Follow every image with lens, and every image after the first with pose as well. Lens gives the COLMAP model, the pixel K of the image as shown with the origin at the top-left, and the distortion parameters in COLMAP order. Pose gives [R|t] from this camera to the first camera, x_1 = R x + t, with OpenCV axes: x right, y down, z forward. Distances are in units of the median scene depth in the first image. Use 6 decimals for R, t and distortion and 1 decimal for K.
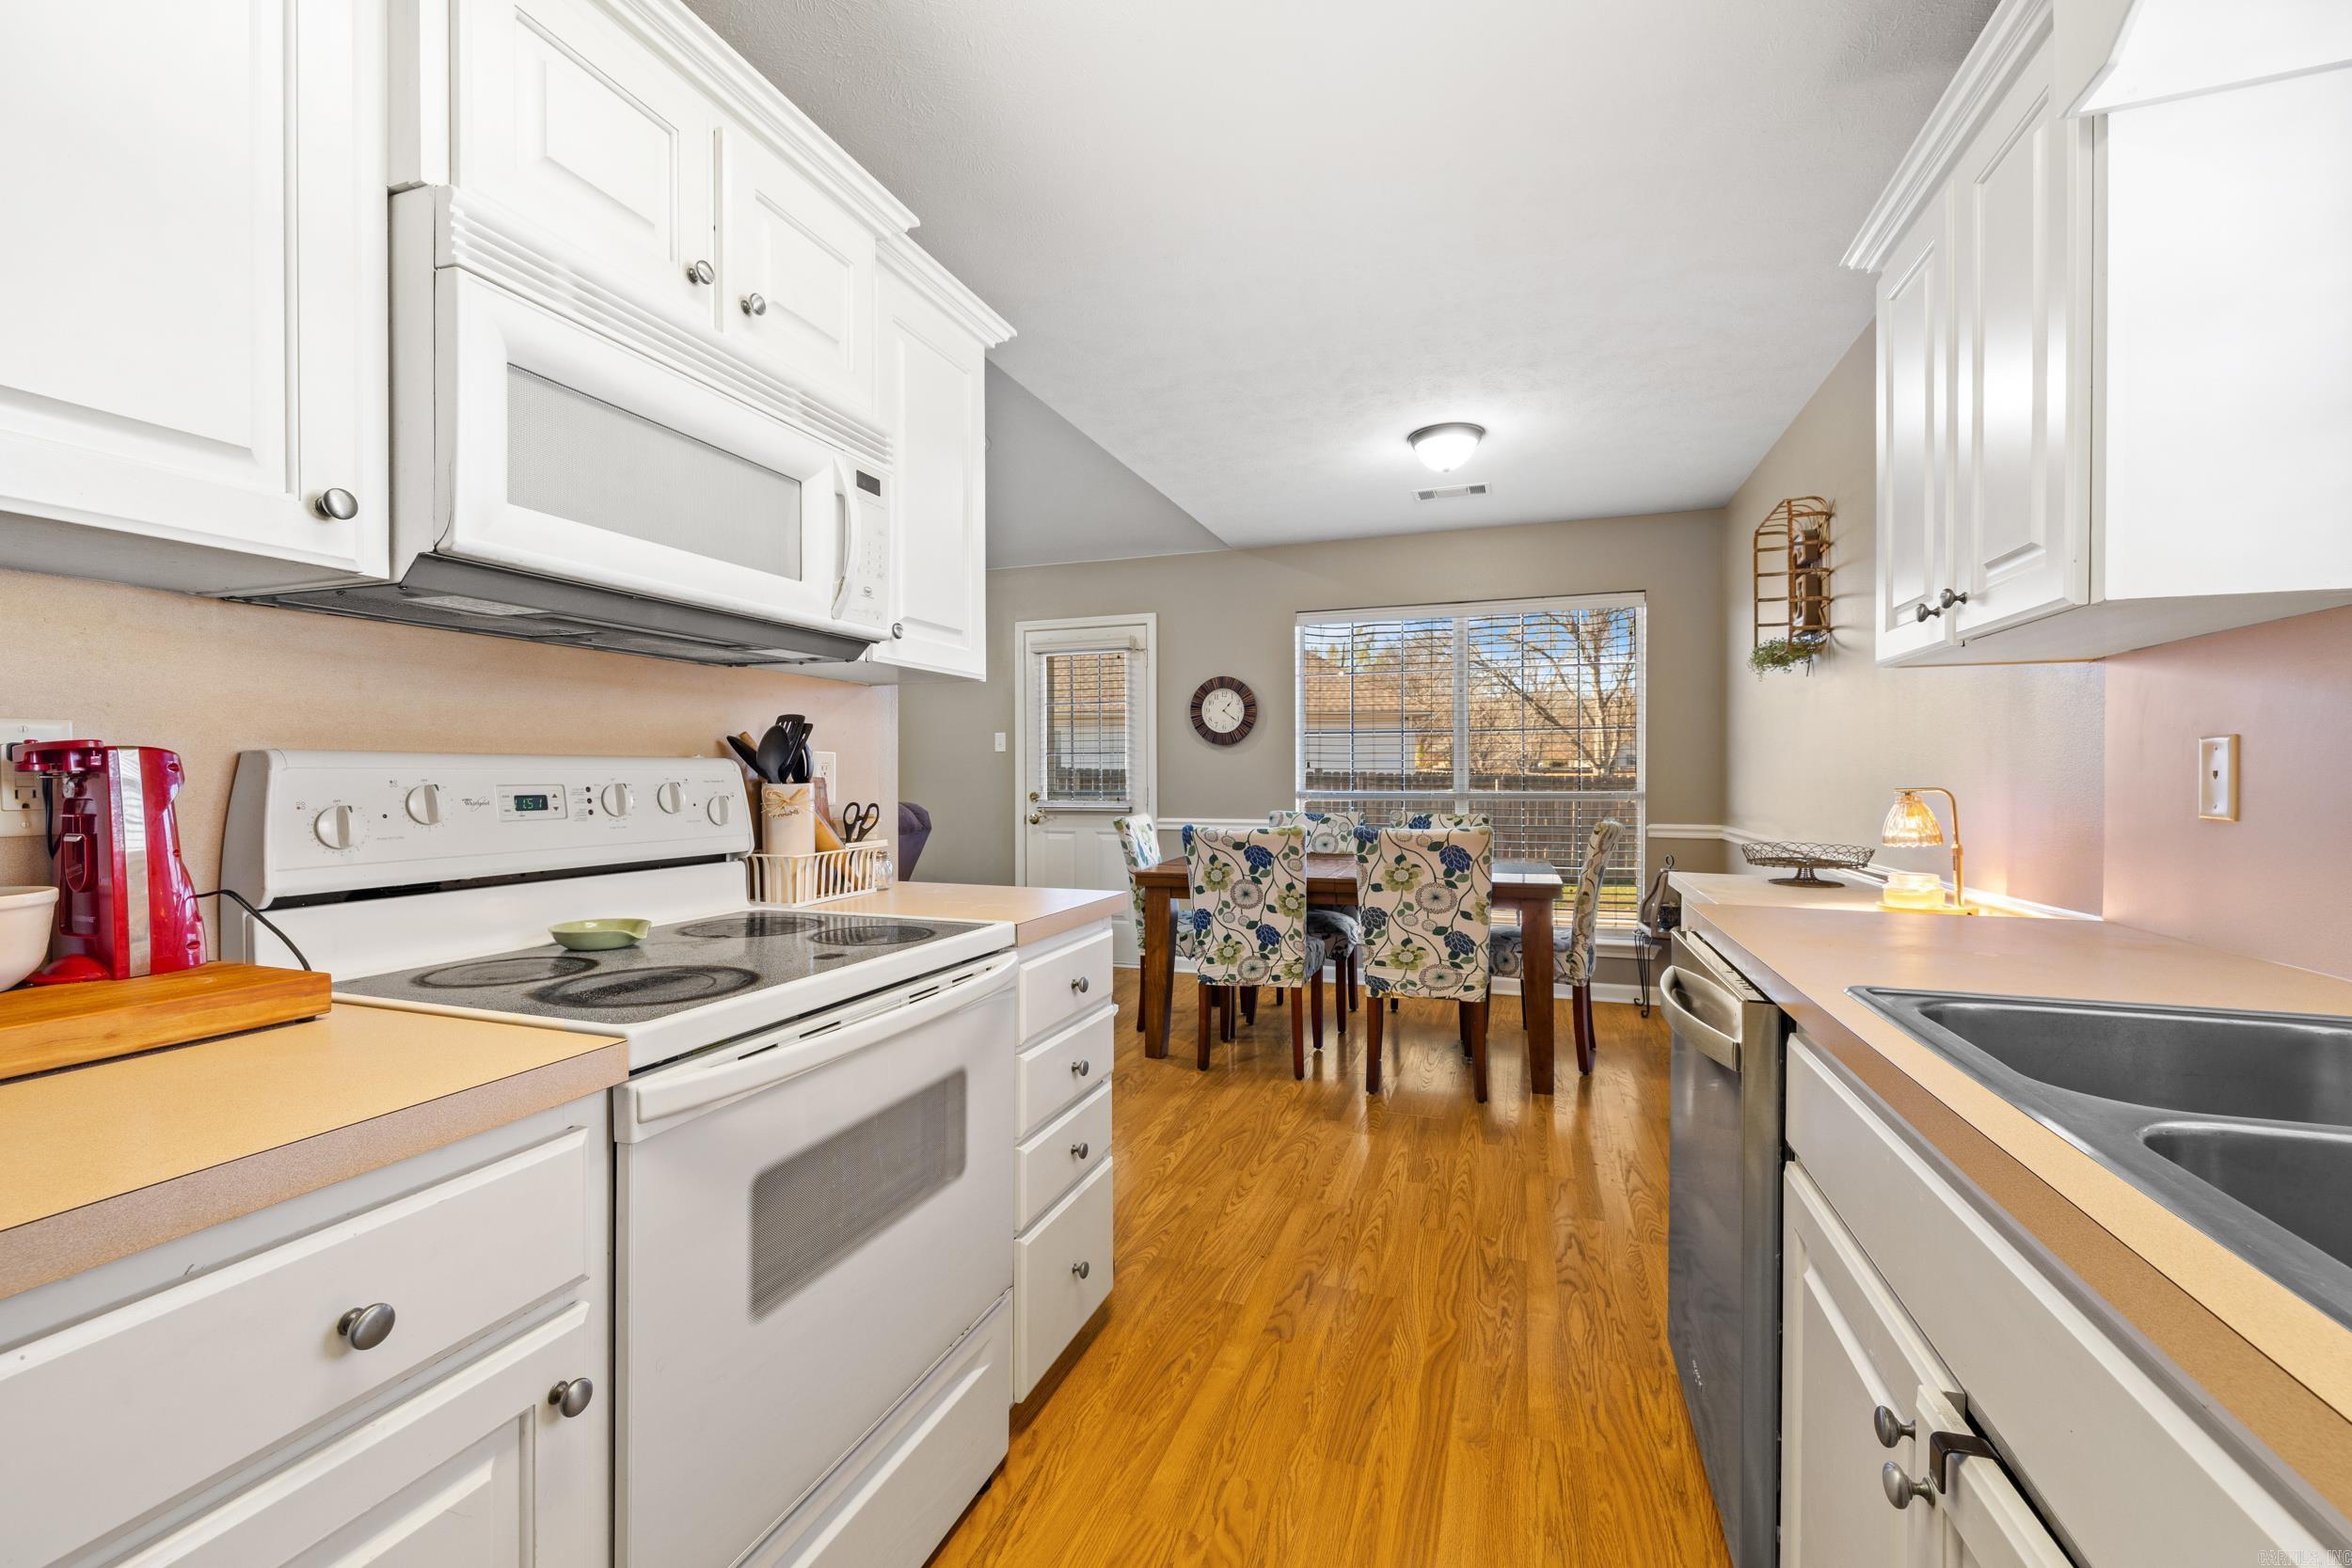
lens RADIAL K [[991.1, 0, 1178.1], [0, 991.1, 780.2], [0, 0, 1]] dist [0.002314, -0.001386]
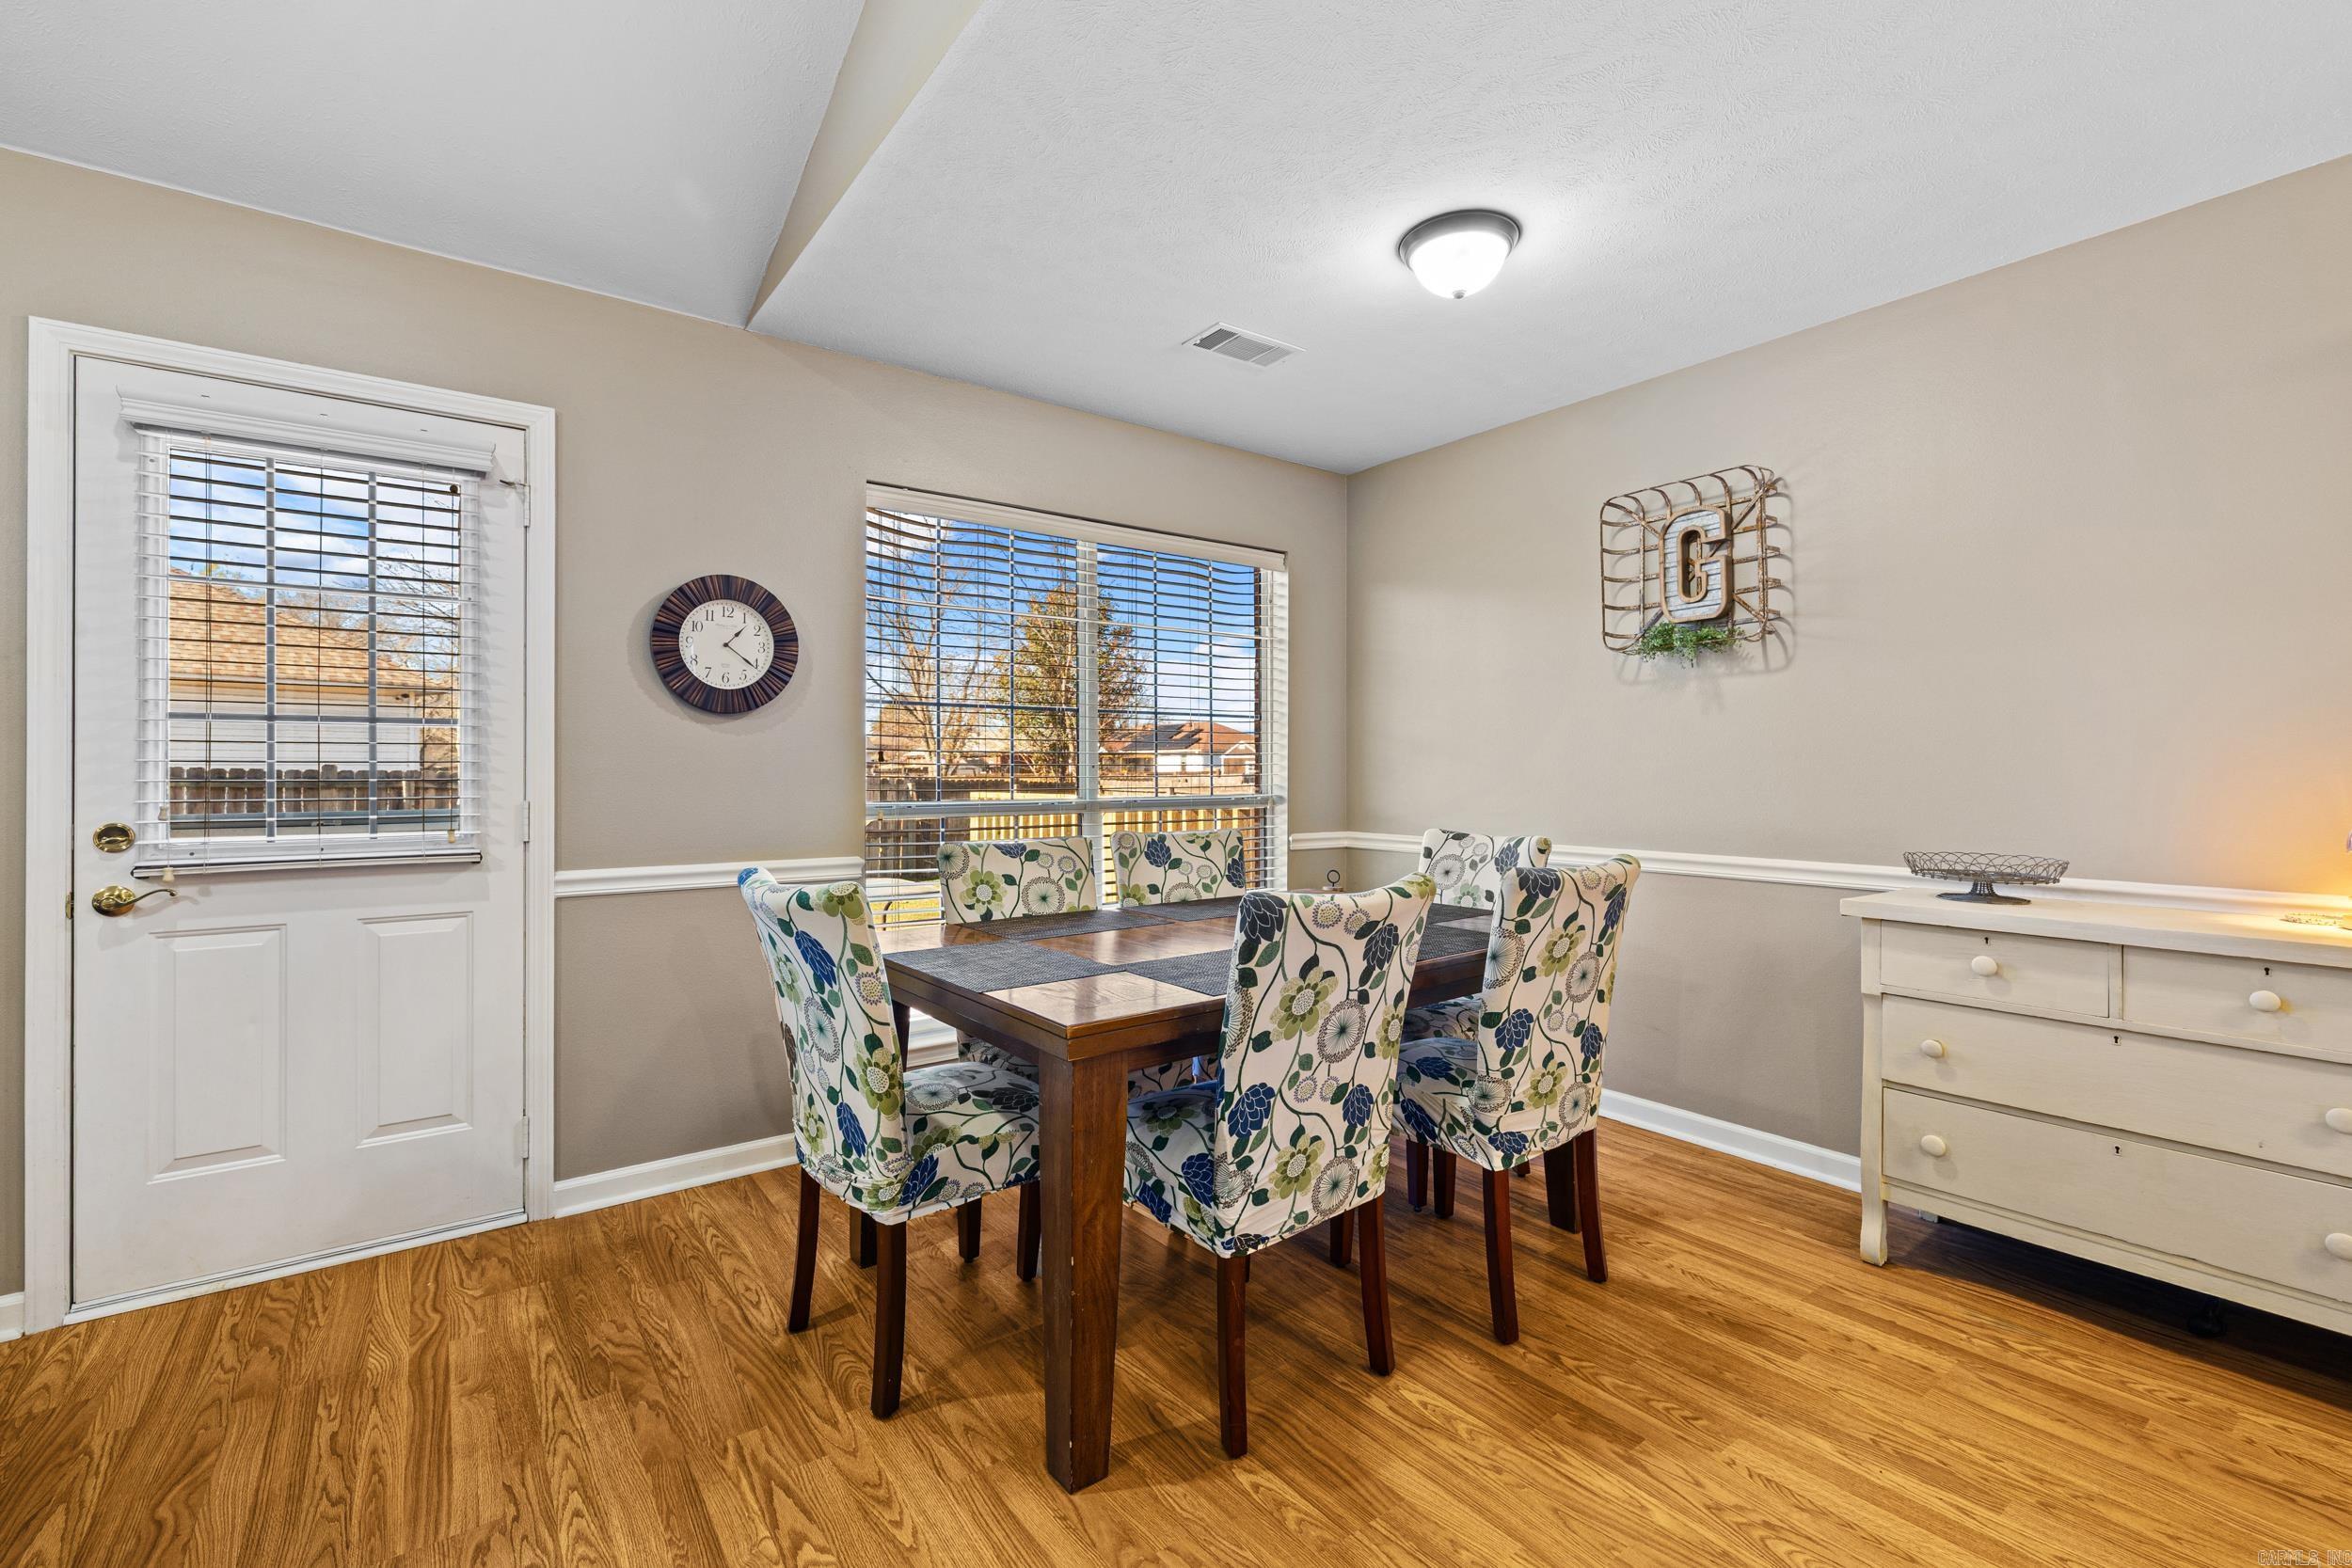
lens RADIAL K [[991.1, 0, 1165.1], [0, 991.1, 777.2], [0, 0, 1]] dist [0.002314, -0.001386]
pose [[0.565170, -0.001817, 0.824972, -0.352840], [0.004429, 0.999990, -0.000832, -0.003723], [-0.824962, 0.004124, 0.565173, 0.786390]]
